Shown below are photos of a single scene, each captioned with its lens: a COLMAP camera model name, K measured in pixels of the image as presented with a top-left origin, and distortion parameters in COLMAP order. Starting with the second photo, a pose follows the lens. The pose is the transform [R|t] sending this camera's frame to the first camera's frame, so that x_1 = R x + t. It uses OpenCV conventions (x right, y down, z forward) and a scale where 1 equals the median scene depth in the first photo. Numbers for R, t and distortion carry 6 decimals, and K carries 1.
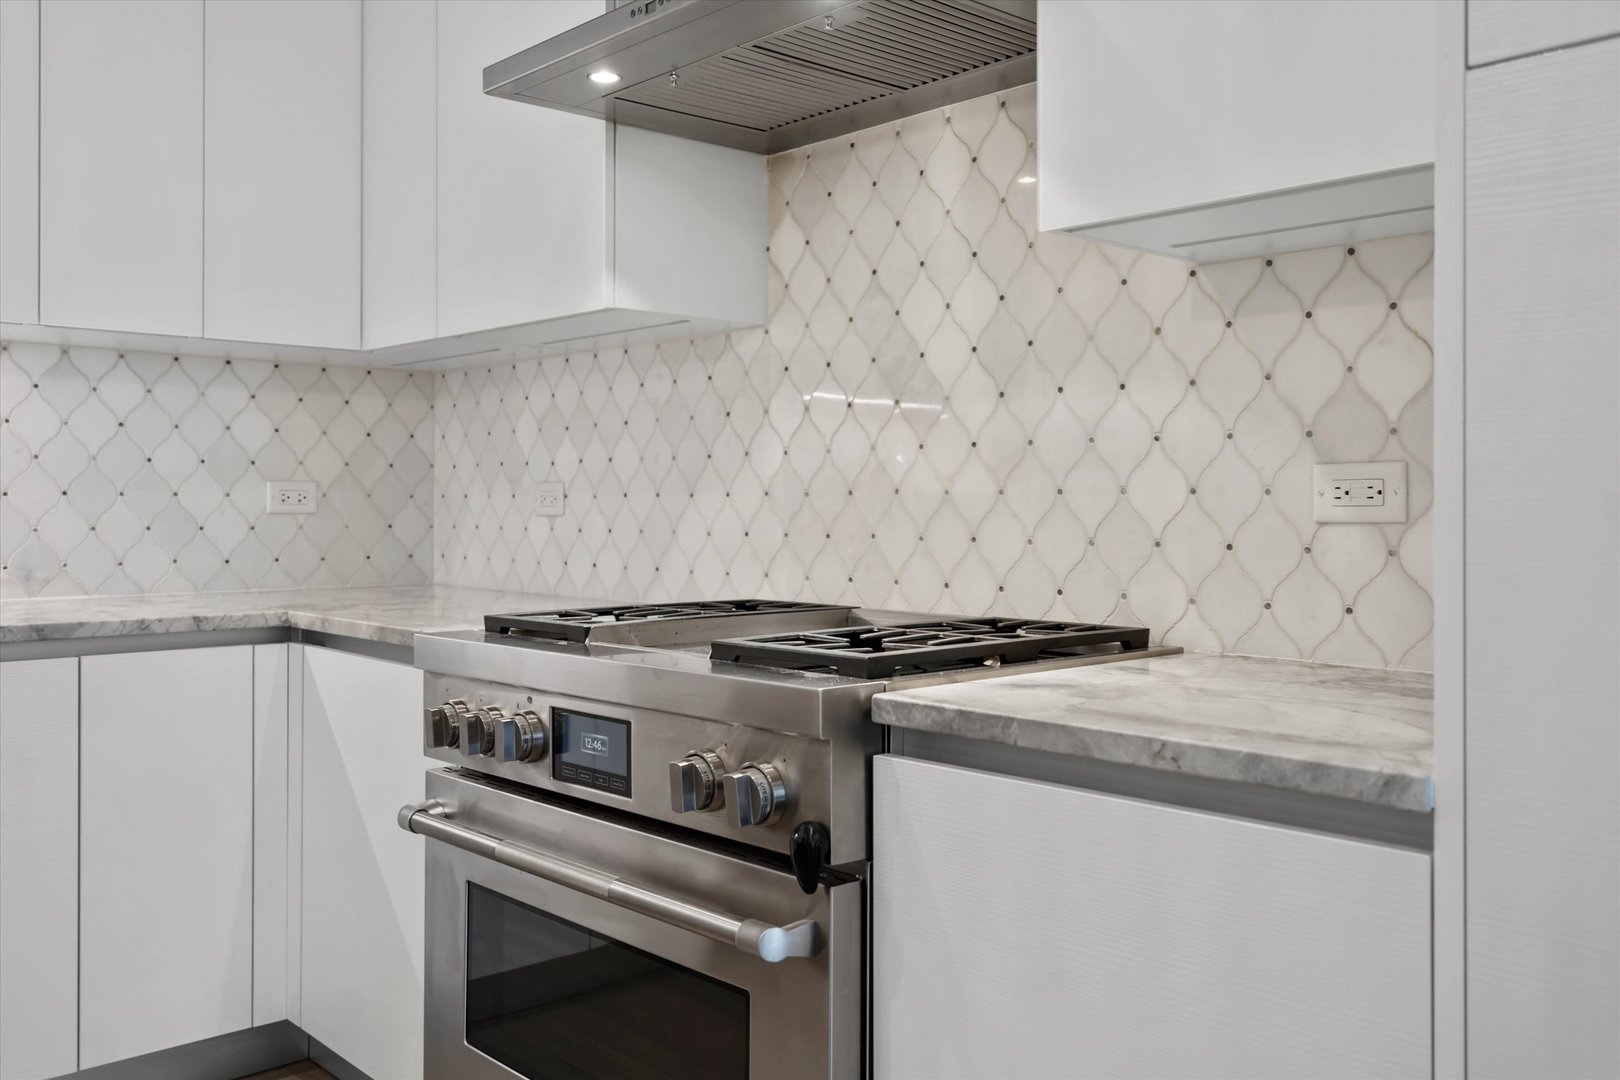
lens RADIAL K [[1396.9, 0, 813.7], [0, 1396.9, 495.0], [0, 0, 1]] dist [0.002366, 0.002596]
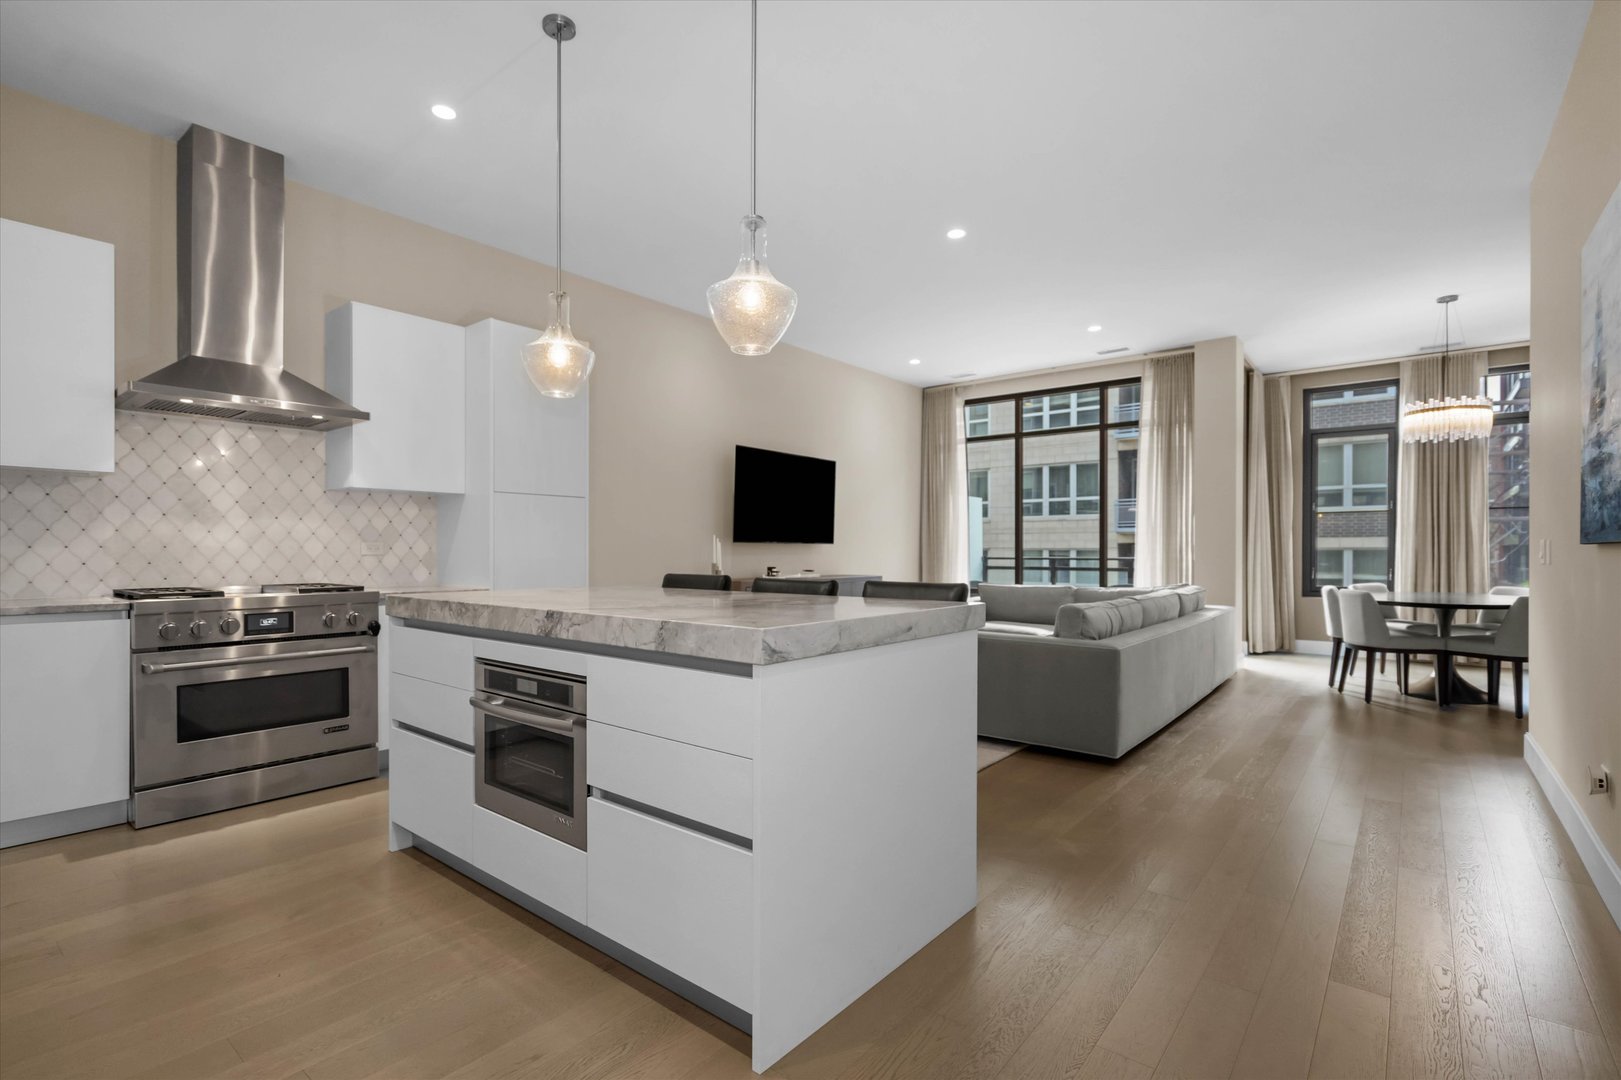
lens RADIAL K [[756.5, 0, 785.4], [0, 756.5, 550.8], [0, 0, 1]] dist [0.000133, 0.000043]
pose [[-0.132416, -0.000582, 0.991194, -1.720501], [-0.007573, 0.999971, -0.000425, -0.002592], [-0.991165, -0.007563, -0.132416, -0.004377]]
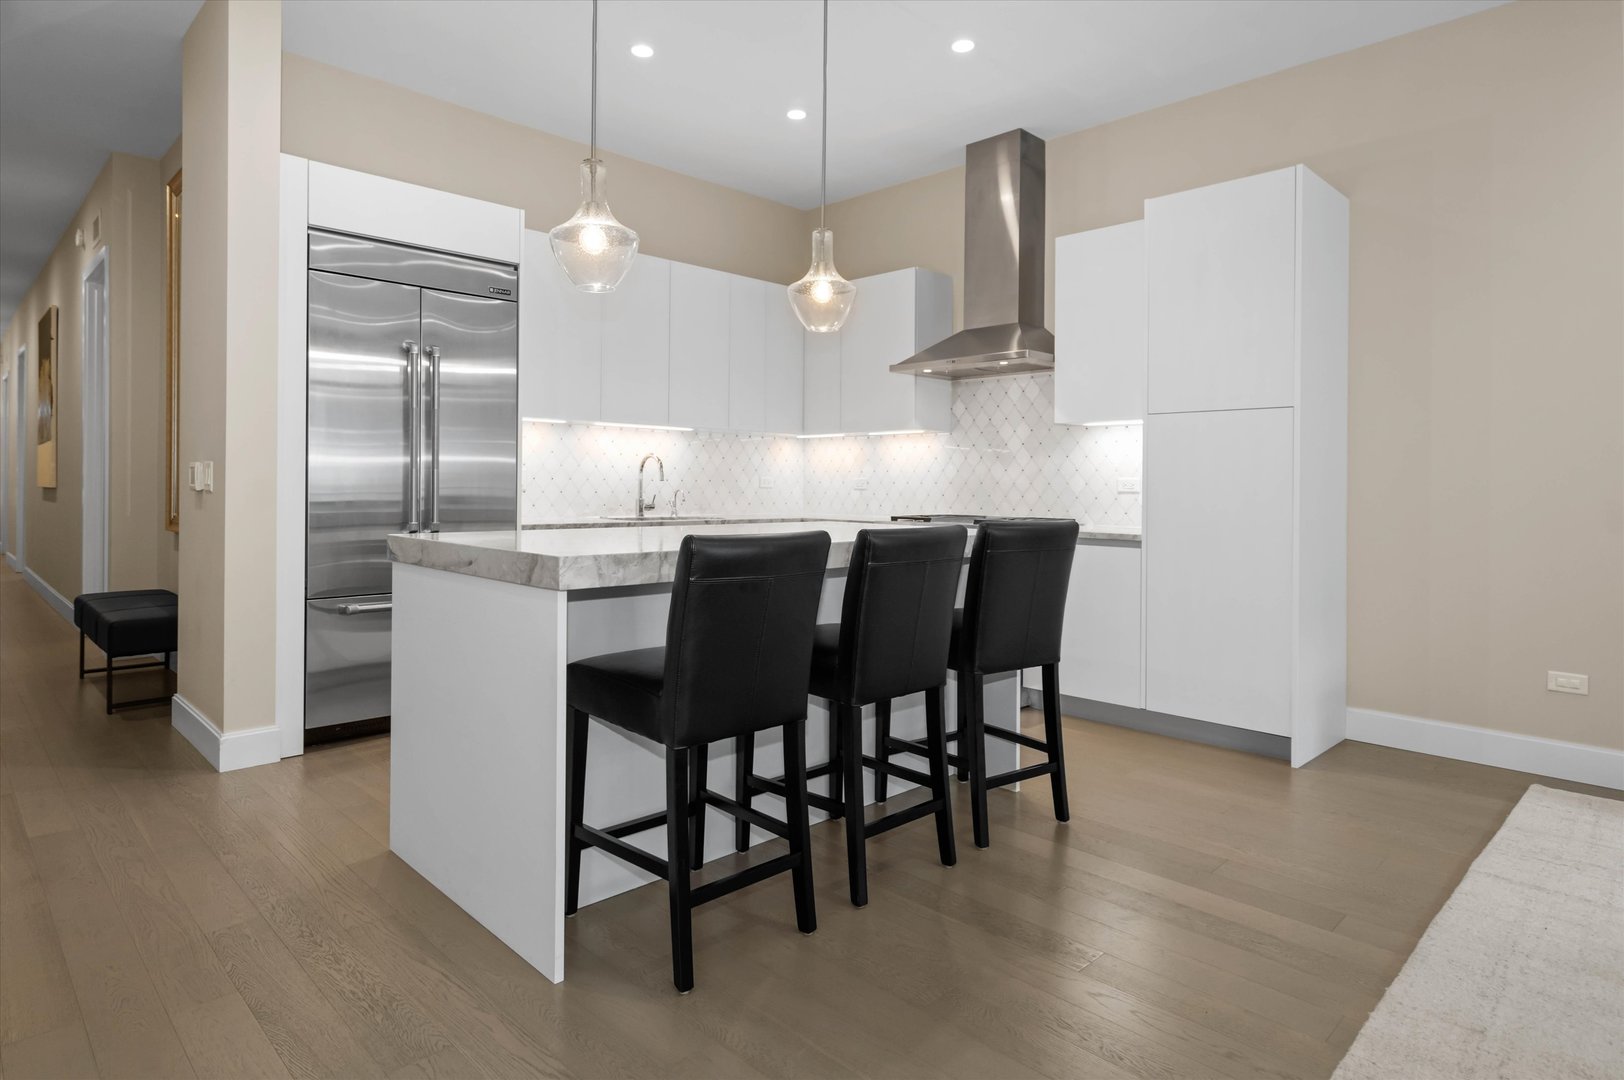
lens RADIAL K [[892.7, 0, 807.2], [0, 892.7, 484.6], [0, 0, 1]] dist [0.000495, 0.000006]
pose [[0.999427, 0.008445, 0.032778, -0.509768], [-0.008625, 0.999948, 0.005353, -0.006520], [-0.032731, -0.005632, 0.999448, -1.269530]]
